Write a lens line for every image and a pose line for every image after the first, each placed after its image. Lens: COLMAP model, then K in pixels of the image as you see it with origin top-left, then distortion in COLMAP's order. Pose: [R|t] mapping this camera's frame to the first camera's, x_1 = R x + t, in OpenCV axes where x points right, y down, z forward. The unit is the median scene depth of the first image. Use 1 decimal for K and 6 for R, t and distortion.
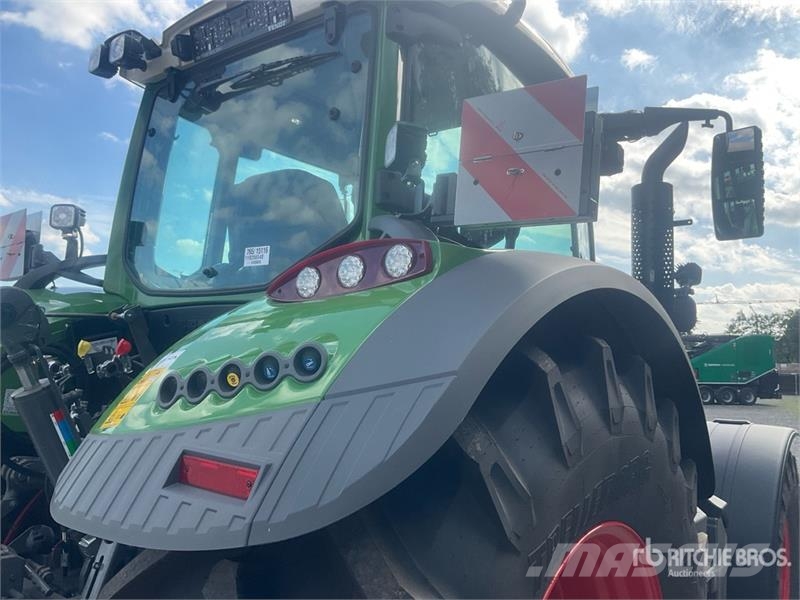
lens RADIAL K [[663.1, 0, 400.0], [0, 663.1, 300.0], [0, 0, 1]] dist [0.008797, -0.076617]
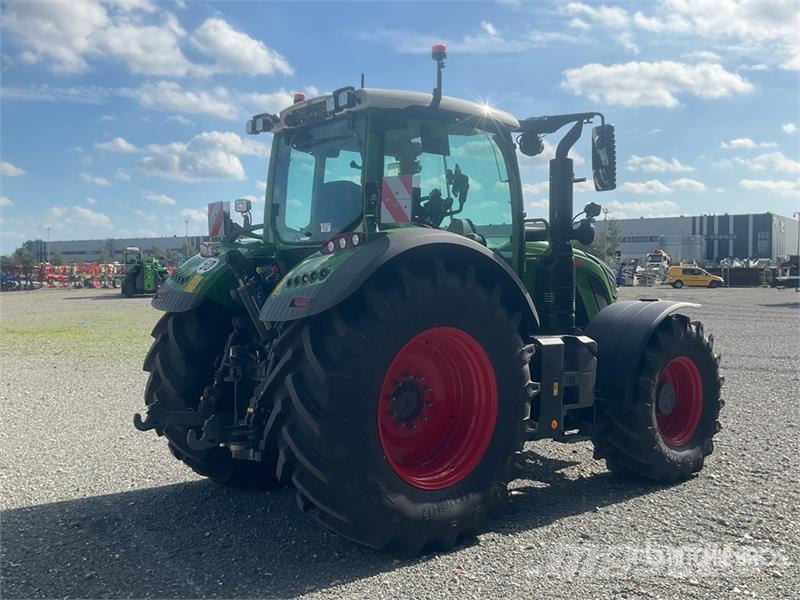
lens RADIAL K [[755.3, 0, 388.2], [0, 755.3, 288.9], [0, 0, 1]] dist [0.086438, -0.365478]
pose [[0.969970, -0.034790, -0.240724, 0.497121], [0.063025, 0.991864, 0.110604, -0.106182], [0.234917, -0.122454, 0.964271, -1.212662]]
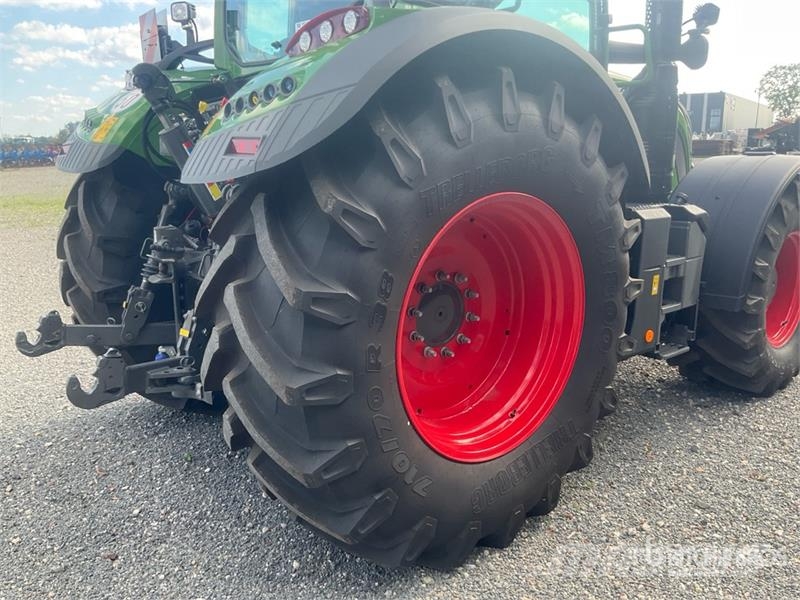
lens RADIAL K [[645.3, 0, 394.2], [0, 645.3, 293.2], [0, 0, 1]] dist [0.109070, -0.205482]
pose [[0.972540, 0.003615, -0.232709, 0.237577], [0.069114, 0.950288, 0.303605, 0.046224], [0.222238, -0.311351, 0.923943, -0.328073]]
